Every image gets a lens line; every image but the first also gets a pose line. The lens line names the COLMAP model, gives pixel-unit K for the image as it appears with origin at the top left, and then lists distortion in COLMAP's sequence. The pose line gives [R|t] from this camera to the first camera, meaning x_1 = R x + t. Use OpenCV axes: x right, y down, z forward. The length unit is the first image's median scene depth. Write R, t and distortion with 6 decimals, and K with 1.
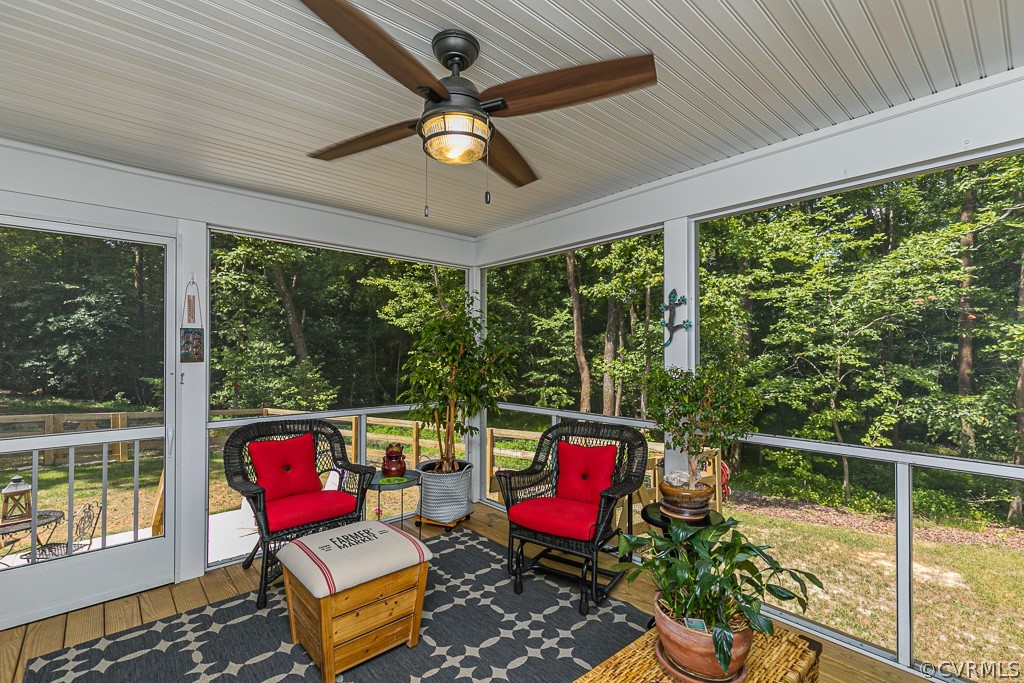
lens RADIAL K [[467.2, 0, 508.2], [0, 467.2, 359.9], [0, 0, 1]] dist [0.014297, -0.000746]
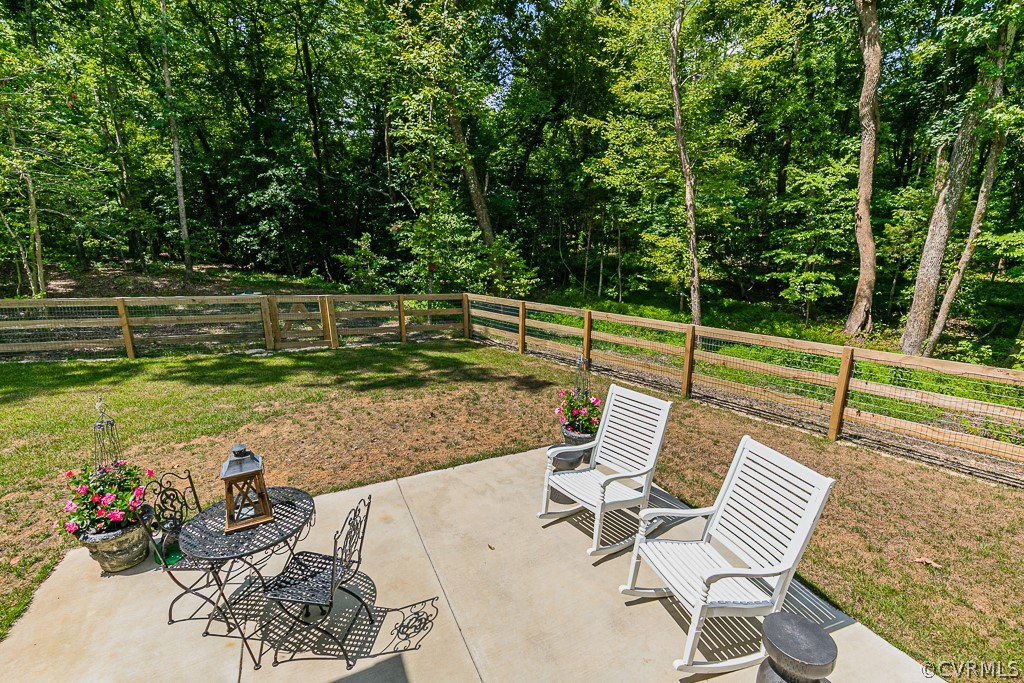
lens RADIAL K [[467.2, 0, 508.2], [0, 467.2, 359.9], [0, 0, 1]] dist [0.014297, -0.000746]
pose [[0.958487, 0.071055, -0.276141, -0.141163], [0.001429, 0.967243, 0.253847, 0.003346], [0.285133, -0.243704, 0.926988, 0.144801]]
